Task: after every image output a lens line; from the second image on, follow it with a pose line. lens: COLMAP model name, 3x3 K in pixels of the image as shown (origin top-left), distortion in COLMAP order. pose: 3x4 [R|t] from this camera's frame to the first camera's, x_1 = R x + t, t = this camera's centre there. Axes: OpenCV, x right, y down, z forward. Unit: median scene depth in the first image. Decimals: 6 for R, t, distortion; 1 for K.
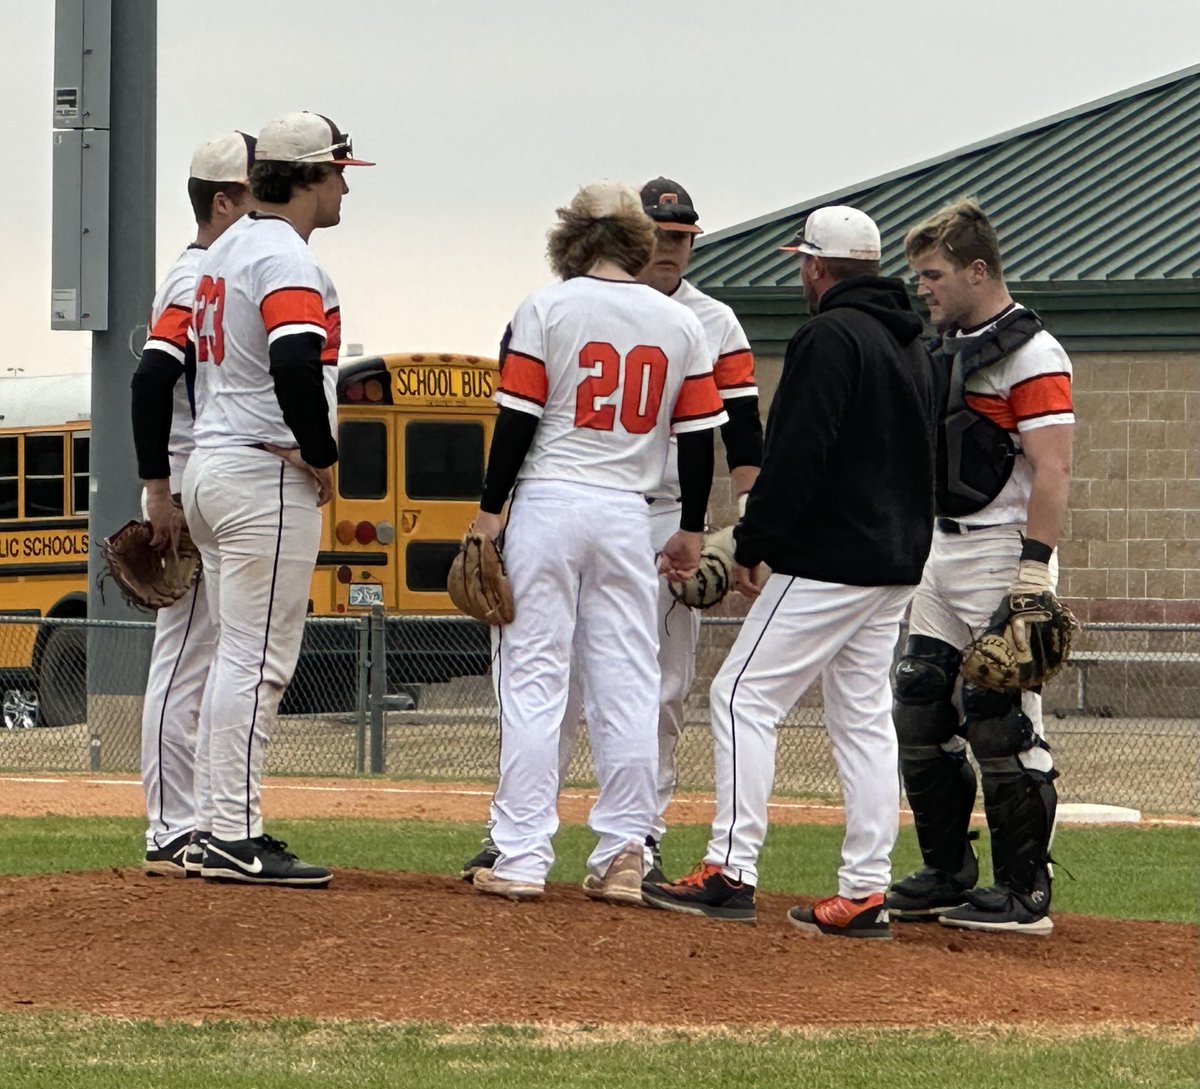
lens RADIAL K [[856.3, 0, 599.9], [0, 856.3, 548.8], [0, 0, 1]] dist [-0.018639, 0.004055]
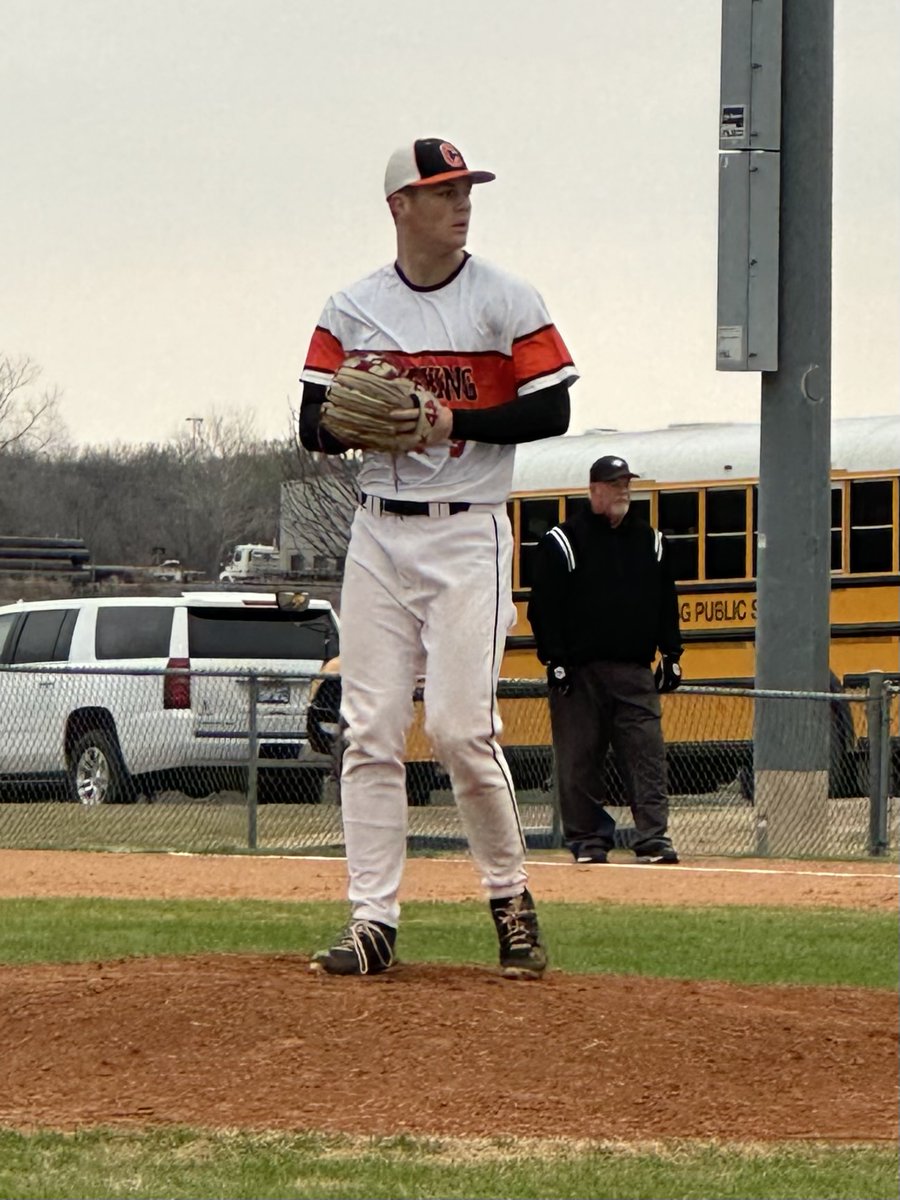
lens RADIAL K [[969.7, 0, 450.1], [0, 969.7, 595.7], [0, 0, 1]] dist [-0.017052, 0.003752]
pose [[0.999810, 0.001245, -0.019450, -0.708253], [-0.001310, 0.999994, -0.003321, -0.010052], [0.019446, 0.003346, 0.999805, -0.032287]]
